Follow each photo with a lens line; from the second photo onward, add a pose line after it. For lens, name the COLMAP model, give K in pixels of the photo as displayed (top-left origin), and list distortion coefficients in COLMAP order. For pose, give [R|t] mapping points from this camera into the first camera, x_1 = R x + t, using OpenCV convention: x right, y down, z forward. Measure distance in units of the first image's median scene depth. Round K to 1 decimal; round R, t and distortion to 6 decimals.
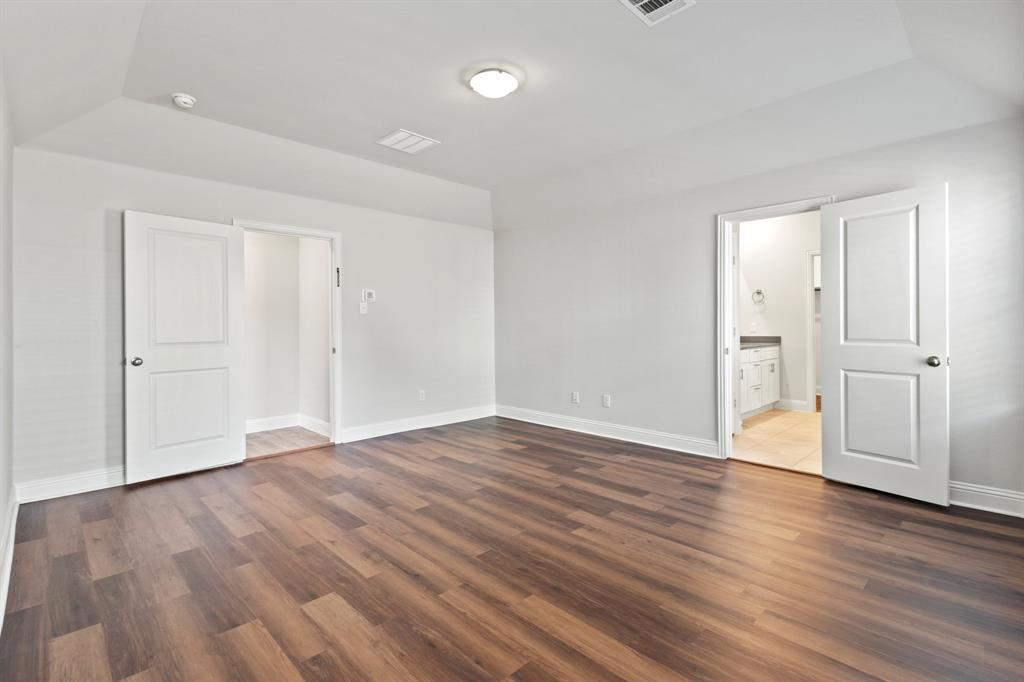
lens RADIAL K [[477.3, 0, 514.8], [0, 477.3, 333.1], [0, 0, 1]] dist [0.007597, -0.002469]
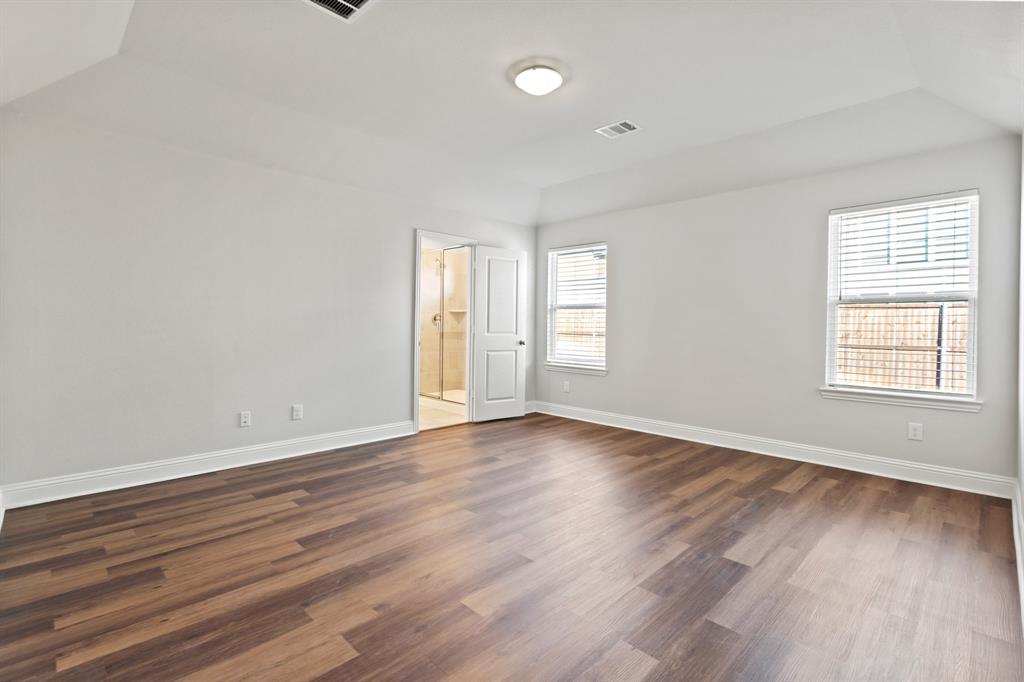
lens RADIAL K [[477.3, 0, 513.8], [0, 477.3, 338.0], [0, 0, 1]] dist [0.007597, -0.002469]
pose [[-0.014418, -0.022539, 0.999642, -1.017105], [0.005392, 0.999730, 0.022618, -0.002918], [-0.999882, 0.005716, -0.014293, 1.026863]]
